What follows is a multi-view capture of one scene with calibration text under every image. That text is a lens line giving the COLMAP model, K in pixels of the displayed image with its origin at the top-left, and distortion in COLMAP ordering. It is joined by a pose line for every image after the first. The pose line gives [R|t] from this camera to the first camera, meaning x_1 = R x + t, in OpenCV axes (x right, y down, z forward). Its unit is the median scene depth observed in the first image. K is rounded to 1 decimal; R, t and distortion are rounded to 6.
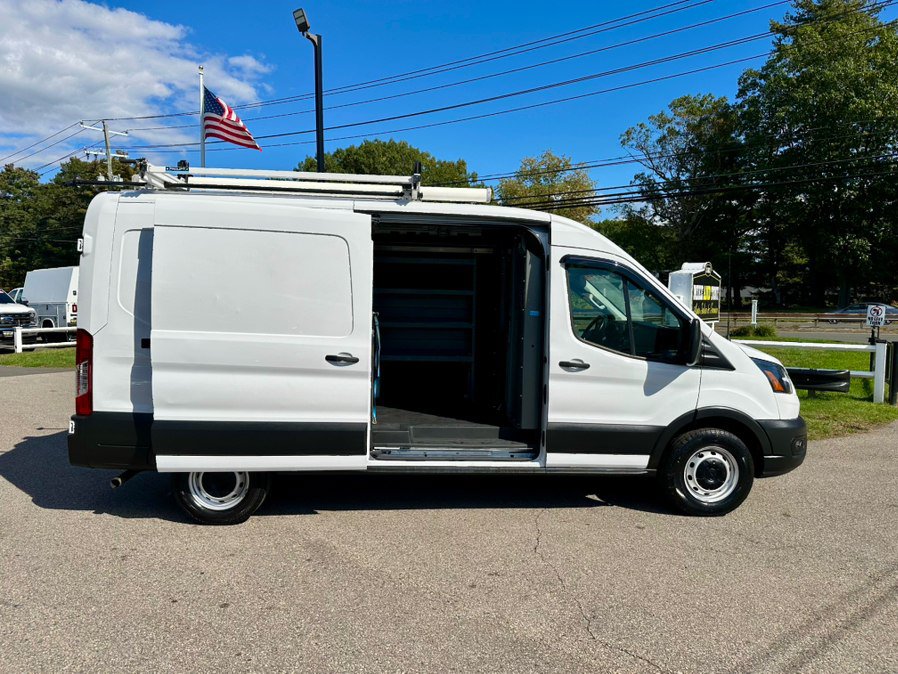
lens RADIAL K [[652.9, 0, 449.1], [0, 652.9, 339.8], [0, 0, 1]] dist [0.015572, -0.020401]
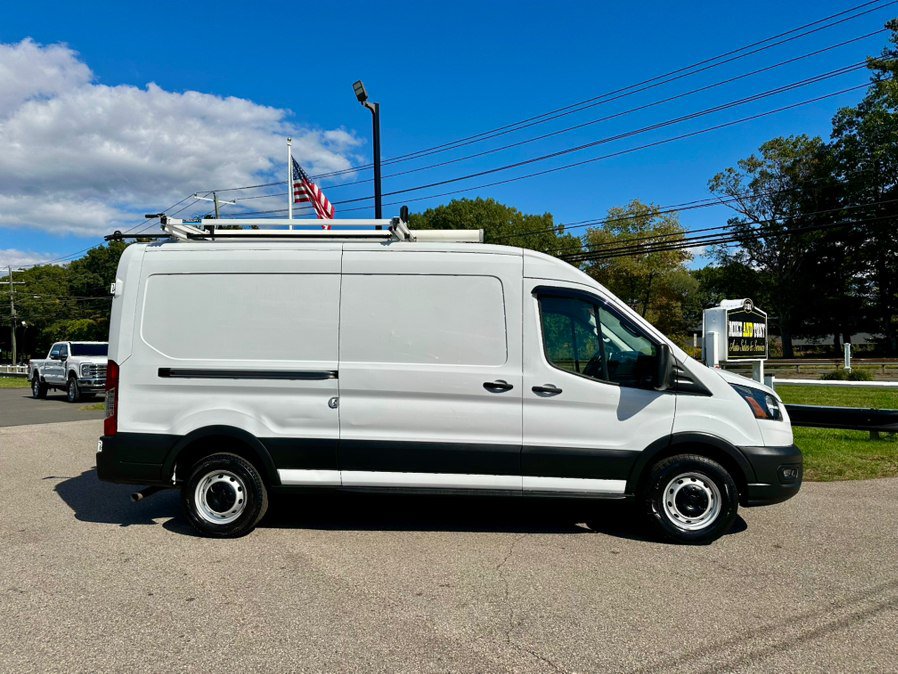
lens RADIAL K [[652.9, 0, 452.0], [0, 652.9, 334.5], [0, 0, 1]] dist [0.015572, -0.020401]
pose [[0.989188, -0.017545, -0.145599, 0.184661], [0.004350, 0.995891, -0.090453, 0.041122], [0.146587, 0.088842, 0.985200, -0.049974]]
